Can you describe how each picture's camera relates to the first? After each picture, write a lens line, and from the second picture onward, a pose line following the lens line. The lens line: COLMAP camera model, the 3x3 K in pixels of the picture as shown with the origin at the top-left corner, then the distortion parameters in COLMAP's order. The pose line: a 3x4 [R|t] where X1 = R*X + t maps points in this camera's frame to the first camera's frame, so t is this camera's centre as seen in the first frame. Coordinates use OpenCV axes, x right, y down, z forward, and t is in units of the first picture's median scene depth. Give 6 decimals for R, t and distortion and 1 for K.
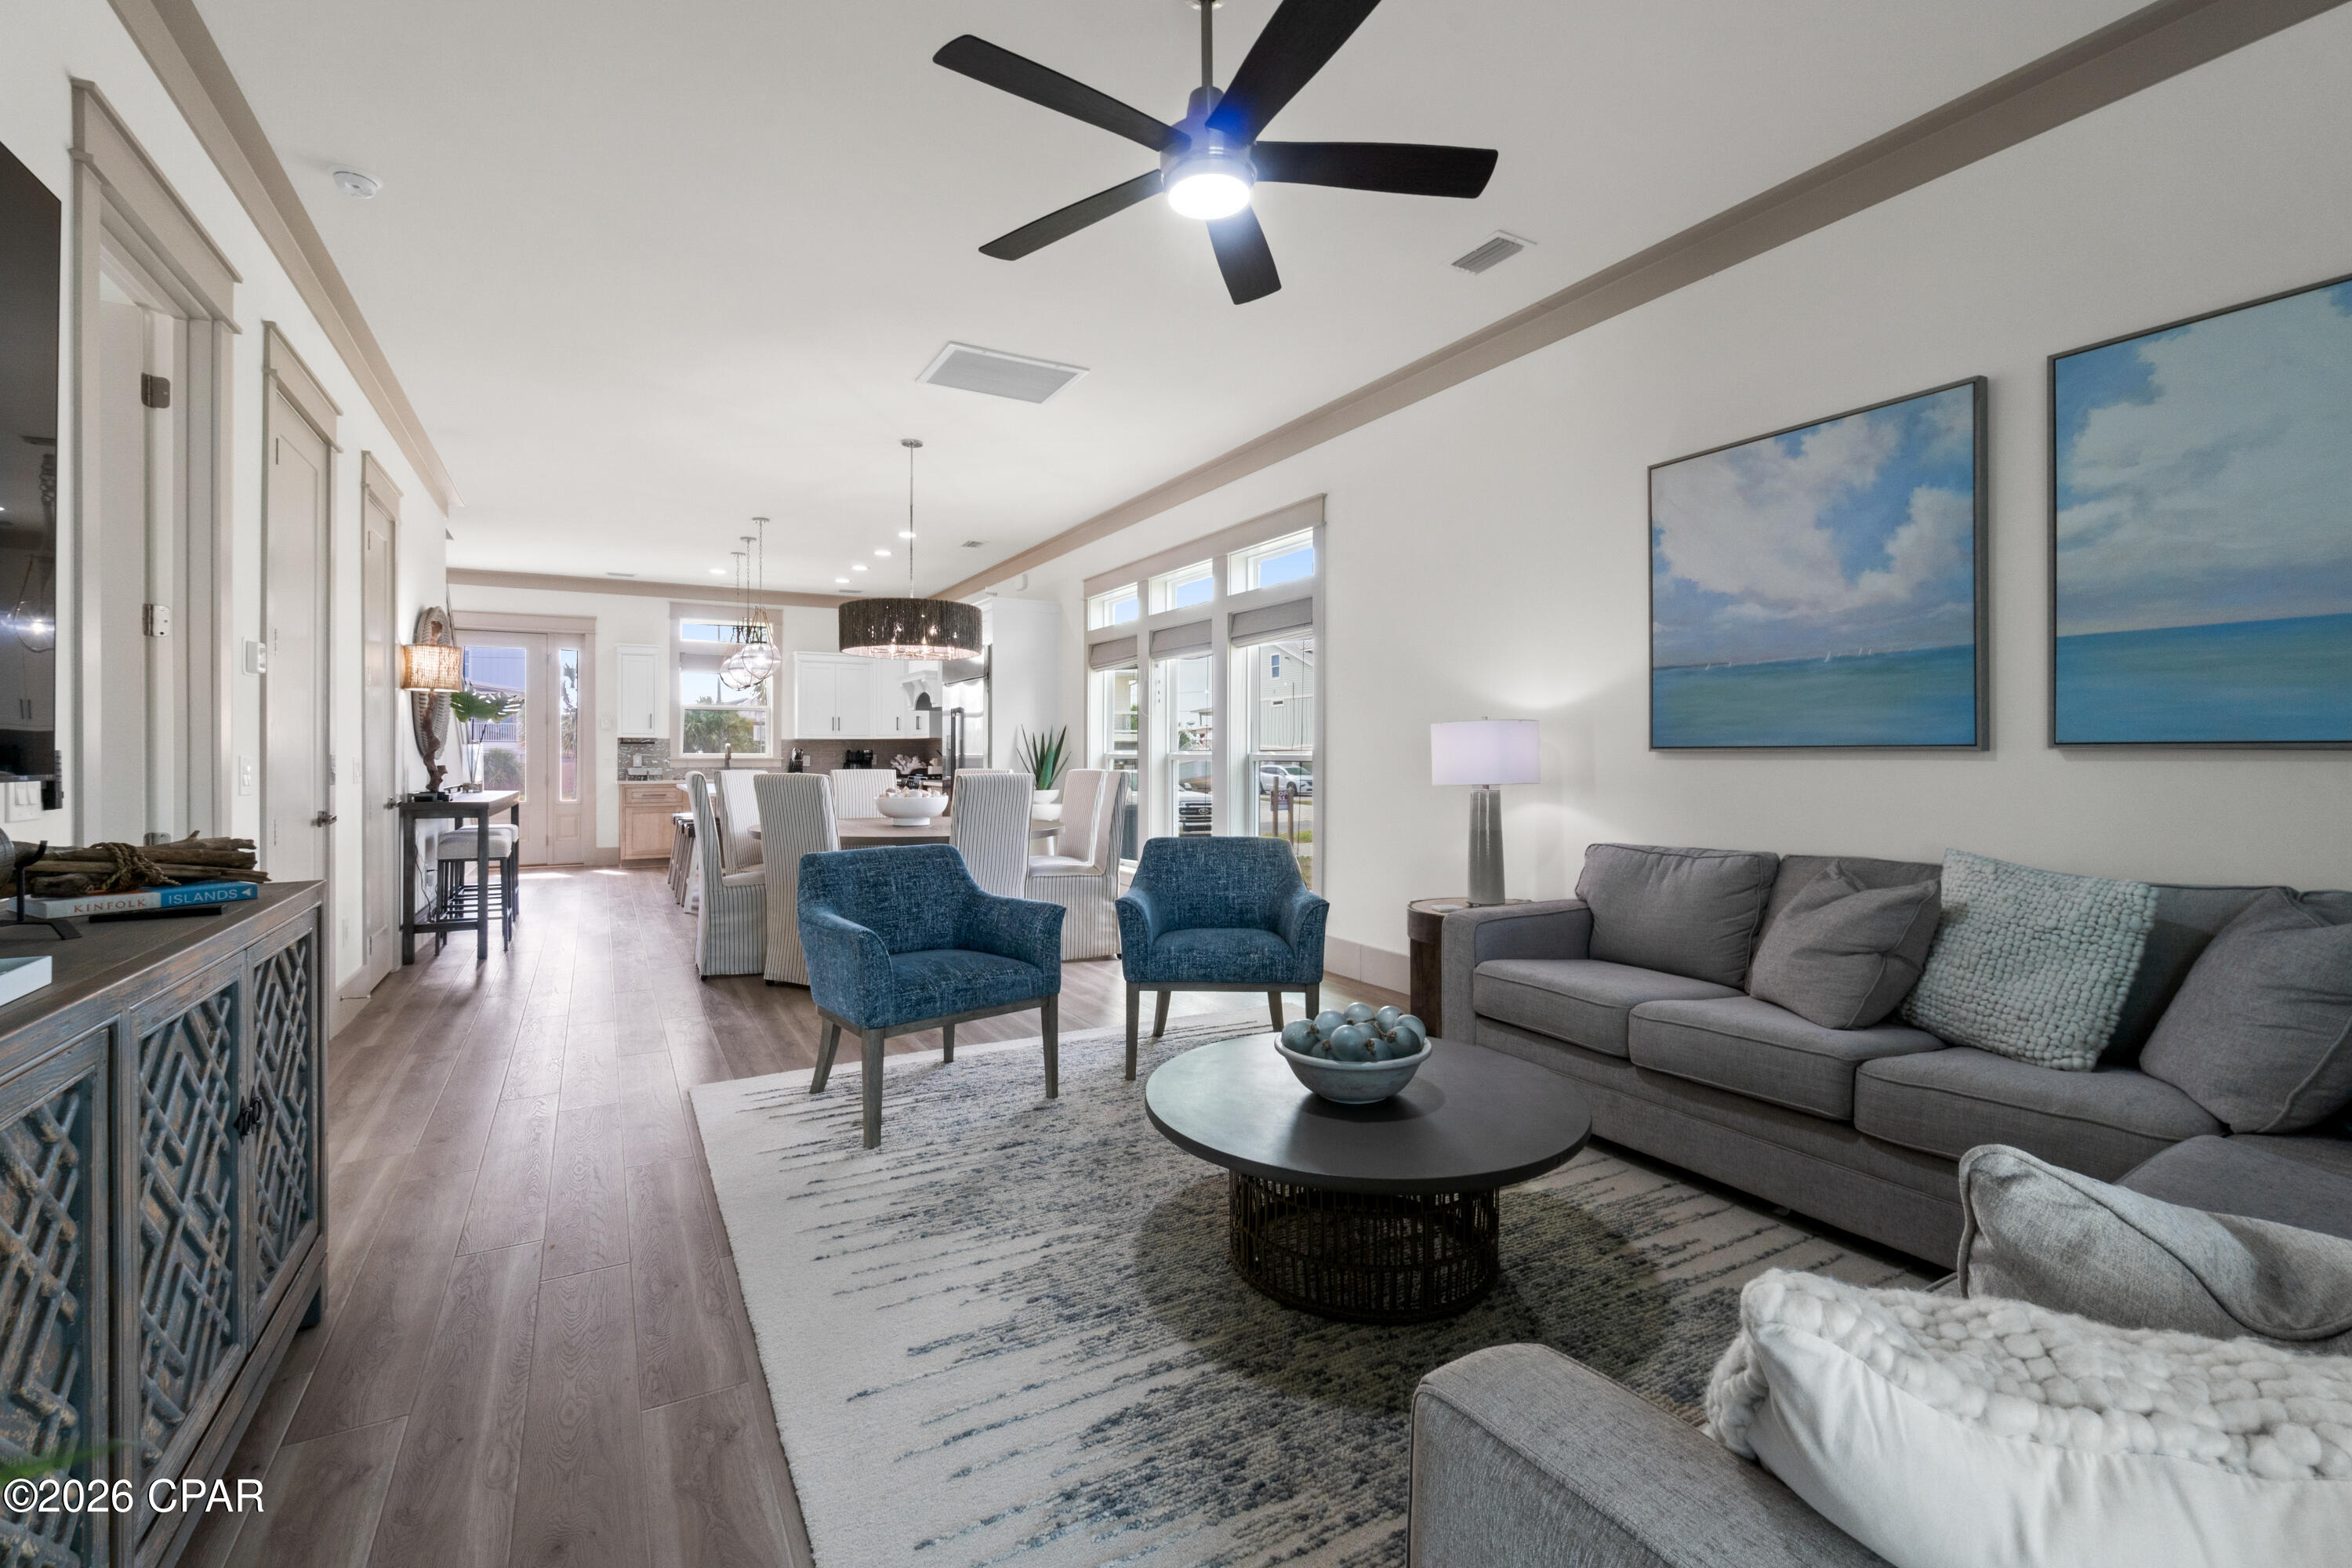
lens RADIAL K [[1040.3, 0, 1177.6], [0, 1040.3, 759.9], [0, 0, 1]] dist [-0.009747, 0.002407]
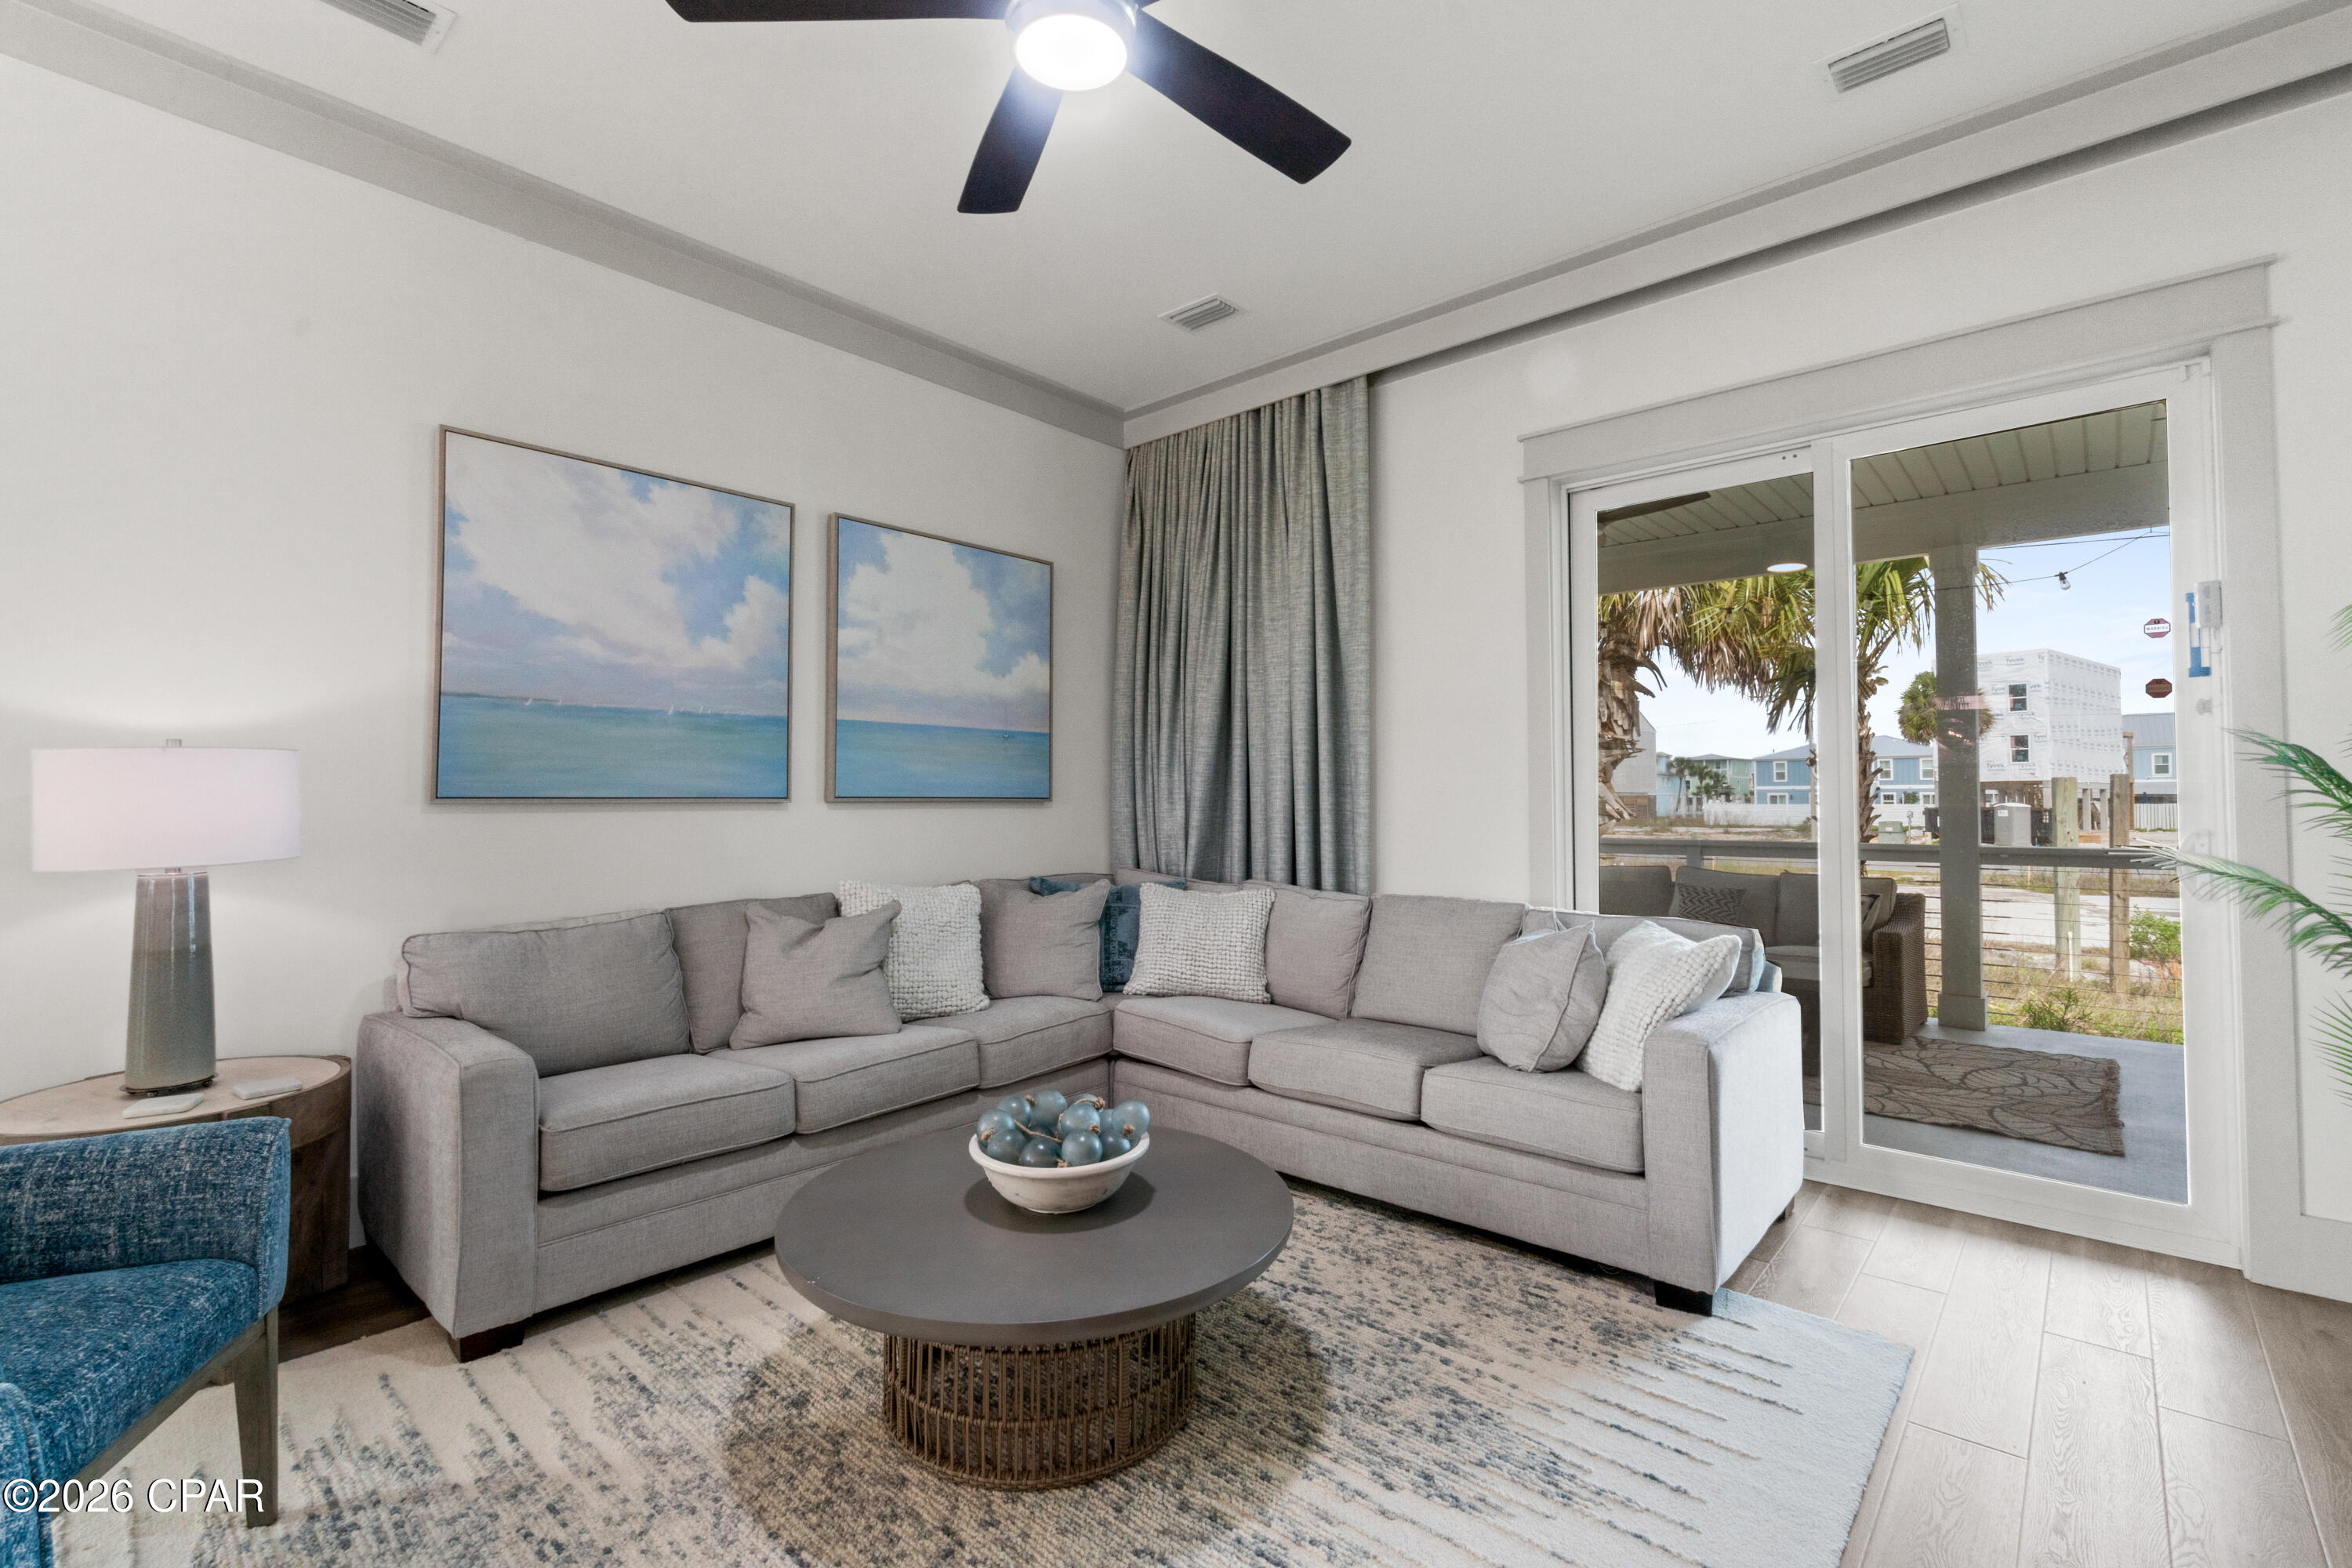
lens RADIAL K [[1040.3, 0, 1183.7], [0, 1040.3, 779.6], [0, 0, 1]] dist [-0.009747, 0.002407]
pose [[-0.331691, 0.022962, 0.943109, -0.526520], [0.007463, 0.999736, -0.021716, -0.005705], [-0.943359, -0.000165, -0.331775, 0.911200]]
